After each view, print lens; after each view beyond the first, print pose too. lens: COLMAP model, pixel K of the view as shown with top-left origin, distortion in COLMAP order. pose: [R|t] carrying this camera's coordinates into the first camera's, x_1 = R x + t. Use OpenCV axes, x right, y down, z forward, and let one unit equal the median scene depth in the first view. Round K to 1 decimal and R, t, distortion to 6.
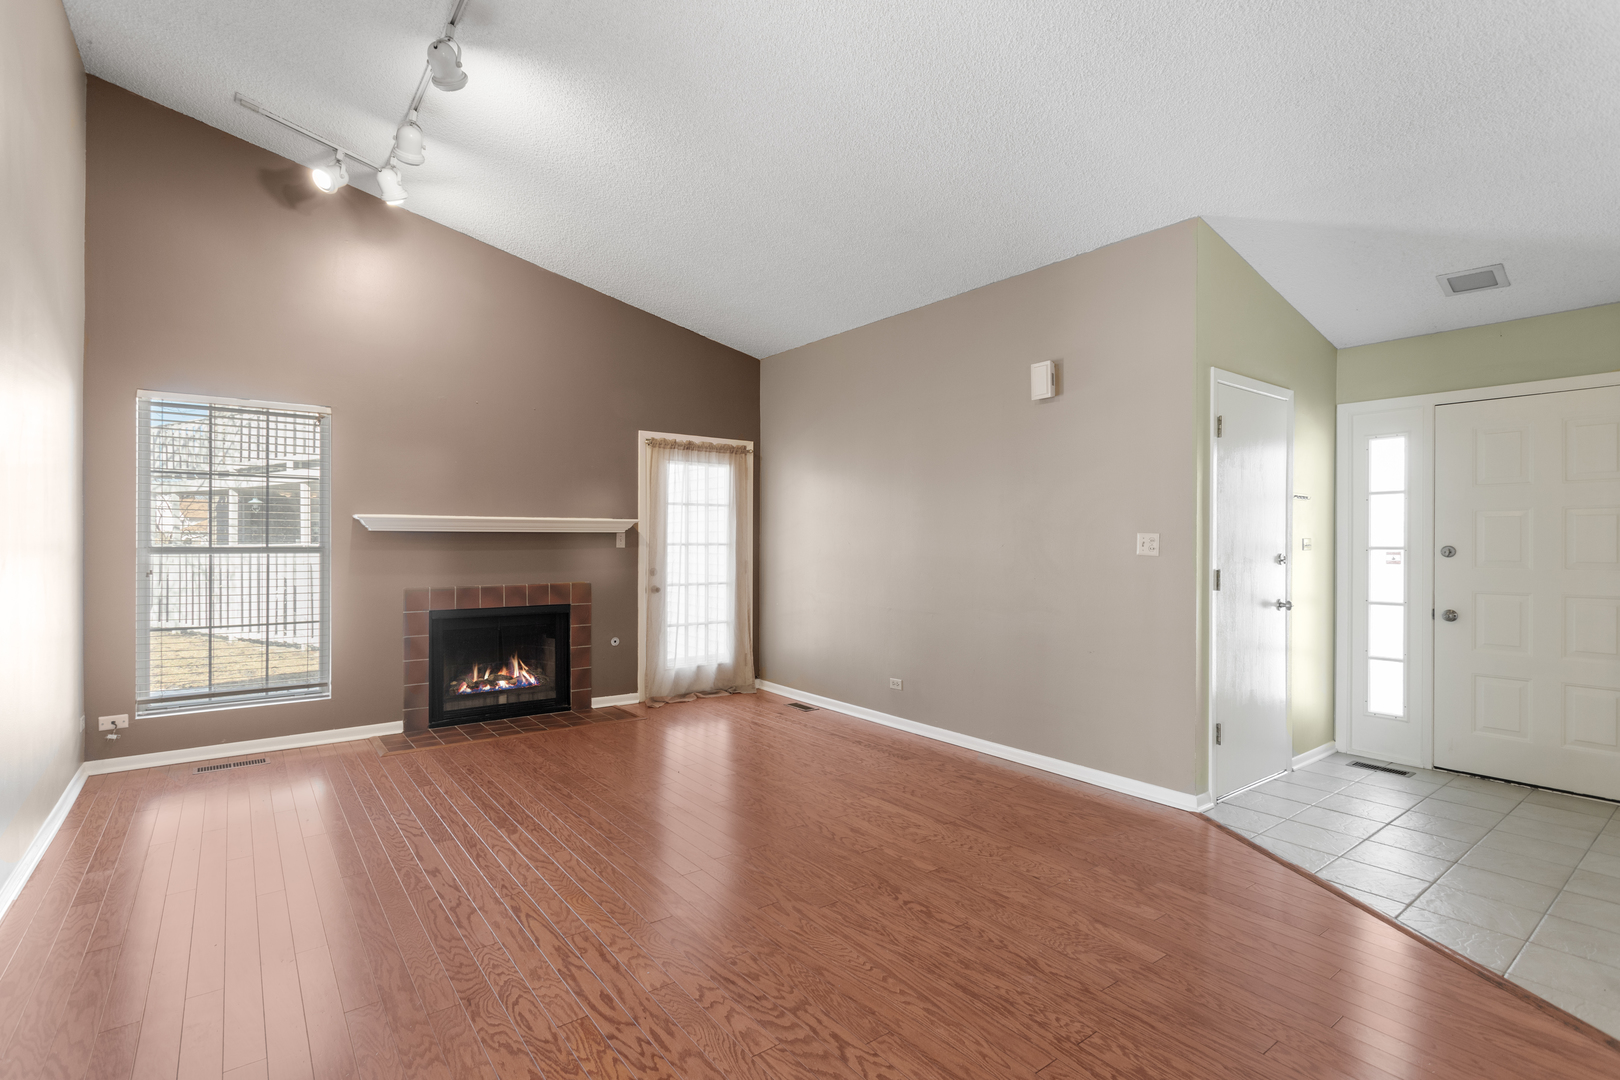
lens RADIAL K [[765.9, 0, 810.0], [0, 765.9, 540.0], [0, 0, 1]] dist [-0.002723, -0.000385]
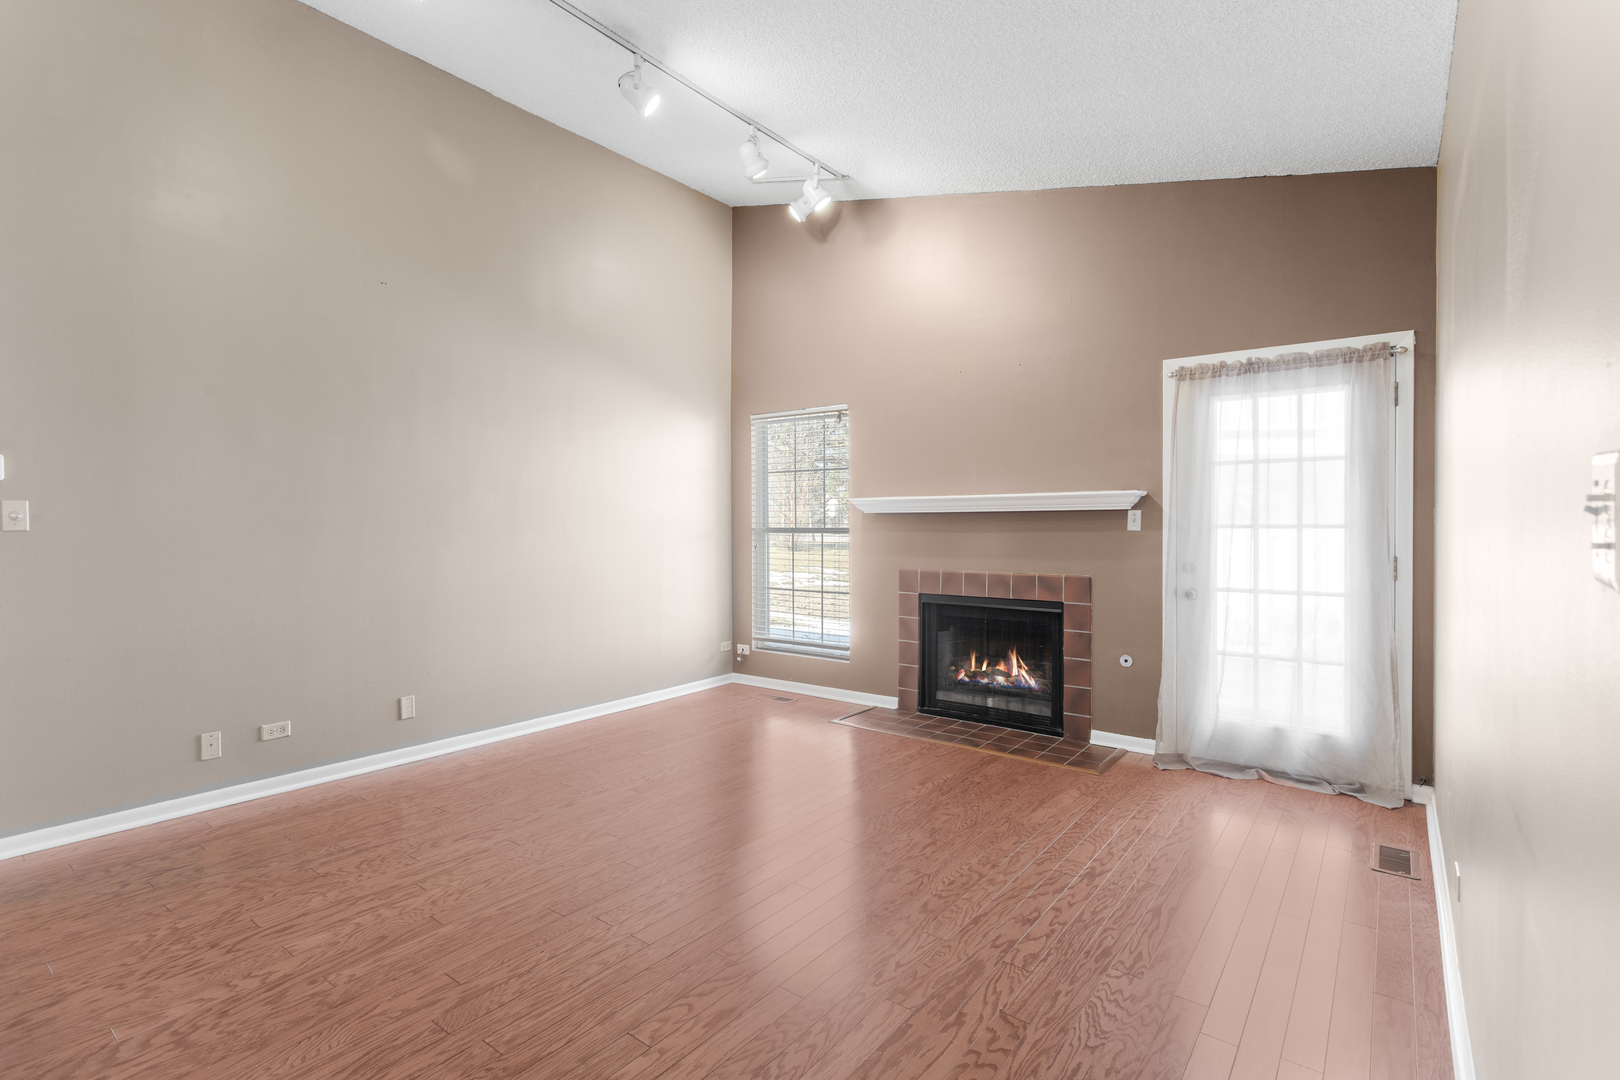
lens RADIAL K [[771.7, 0, 807.5], [0, 771.7, 527.2], [0, 0, 1]] dist [-0.001659, -0.000218]
pose [[0.262747, 0.001109, -0.964864, 0.404762], [0.003291, 0.999992, 0.002045, 0.004824], [0.964859, -0.003713, 0.262741, 0.572621]]
